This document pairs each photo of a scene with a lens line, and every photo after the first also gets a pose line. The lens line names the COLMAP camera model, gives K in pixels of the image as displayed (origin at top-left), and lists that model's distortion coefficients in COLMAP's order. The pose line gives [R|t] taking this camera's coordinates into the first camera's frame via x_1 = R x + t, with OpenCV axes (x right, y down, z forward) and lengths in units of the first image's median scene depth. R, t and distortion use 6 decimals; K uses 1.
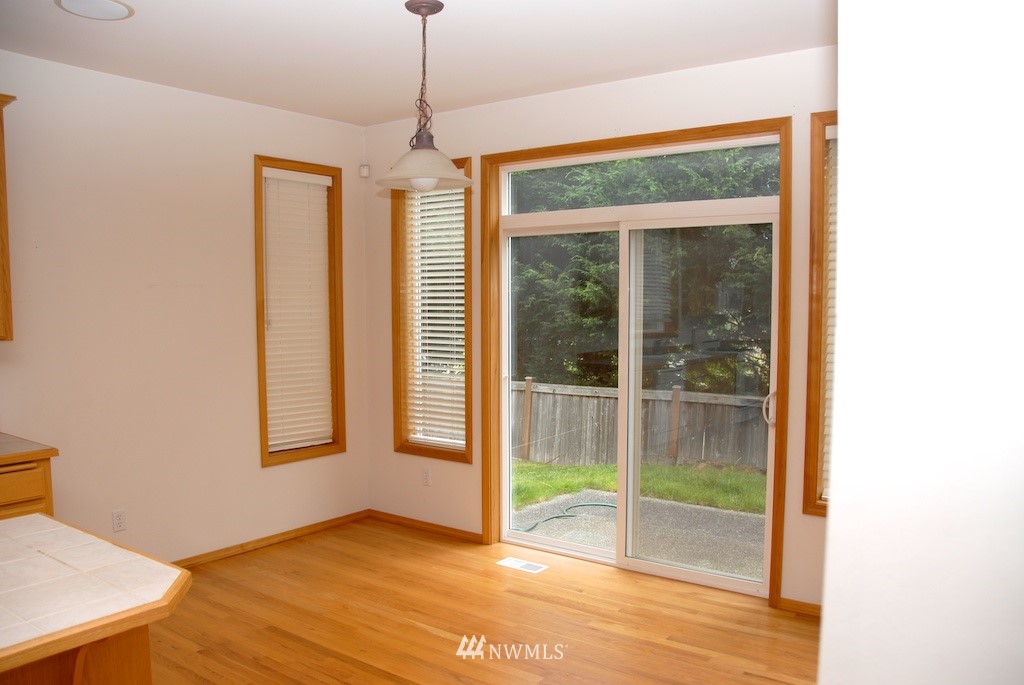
lens RADIAL K [[807.7, 0, 510.4], [0, 807.7, 367.7], [0, 0, 1]] dist [-0.150457, 0.102300]
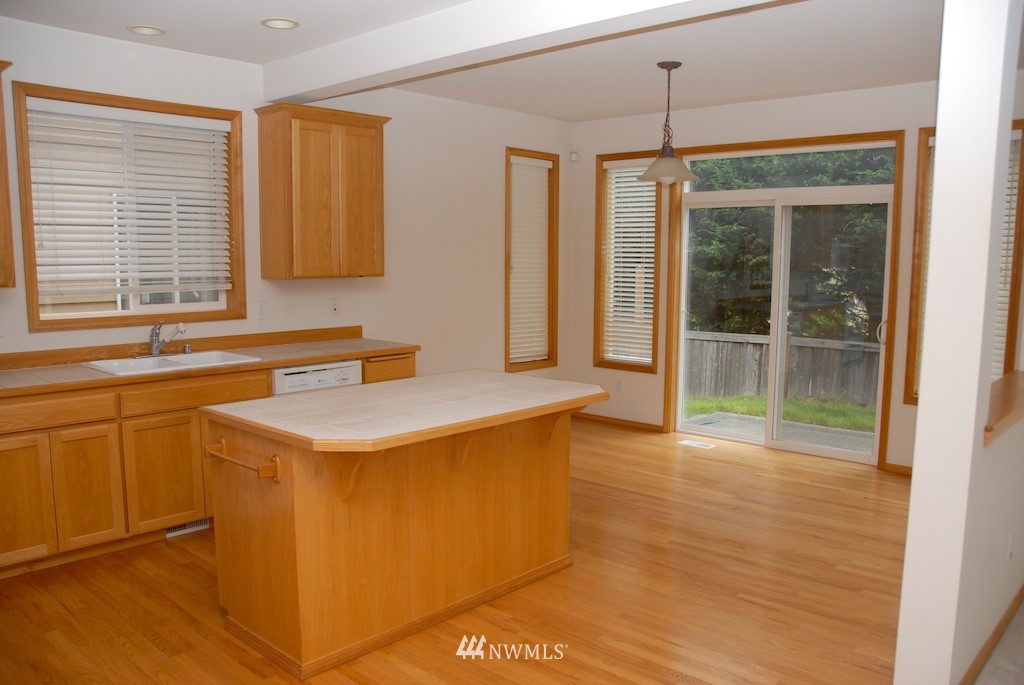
lens RADIAL K [[807.7, 0, 510.4], [0, 807.7, 367.7], [0, 0, 1]] dist [-0.150457, 0.102300]
pose [[0.994576, 0.019860, -0.102097, -0.154464], [-0.014352, 0.998416, 0.054408, 0.037340], [0.103016, -0.052647, 0.993285, -0.380748]]
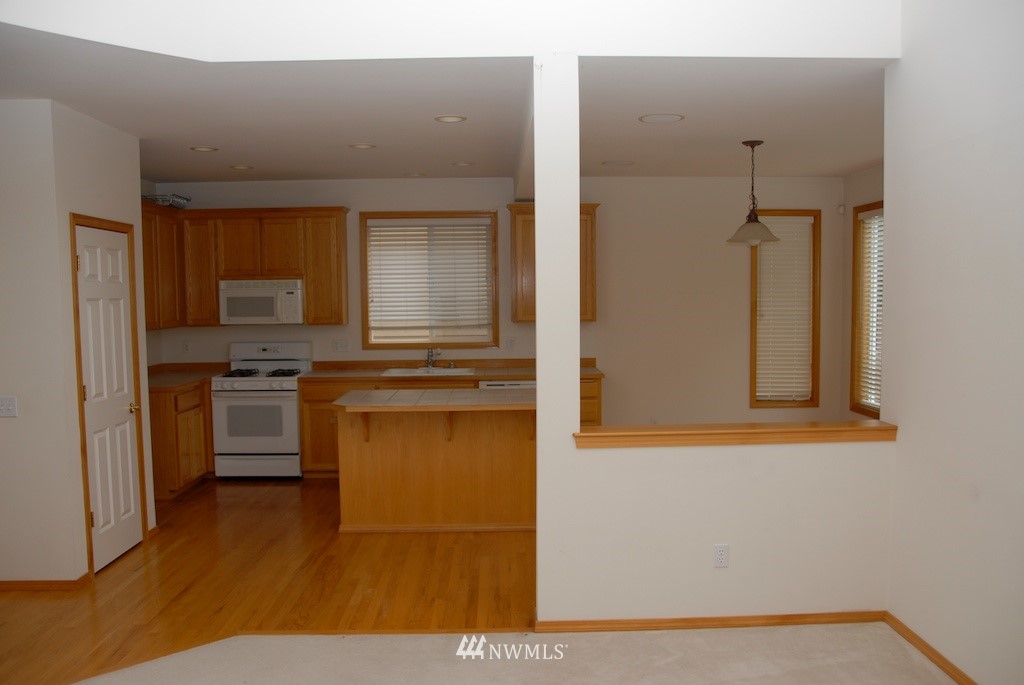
lens RADIAL K [[858.8, 0, 512.2], [0, 858.8, 361.3], [0, 0, 1]] dist [-0.124660, 0.000102]
pose [[0.611554, 0.055008, -0.789288, 0.686028], [-0.057067, 0.998049, 0.025340, 0.016933], [0.789142, 0.029545, 0.613500, -0.381863]]
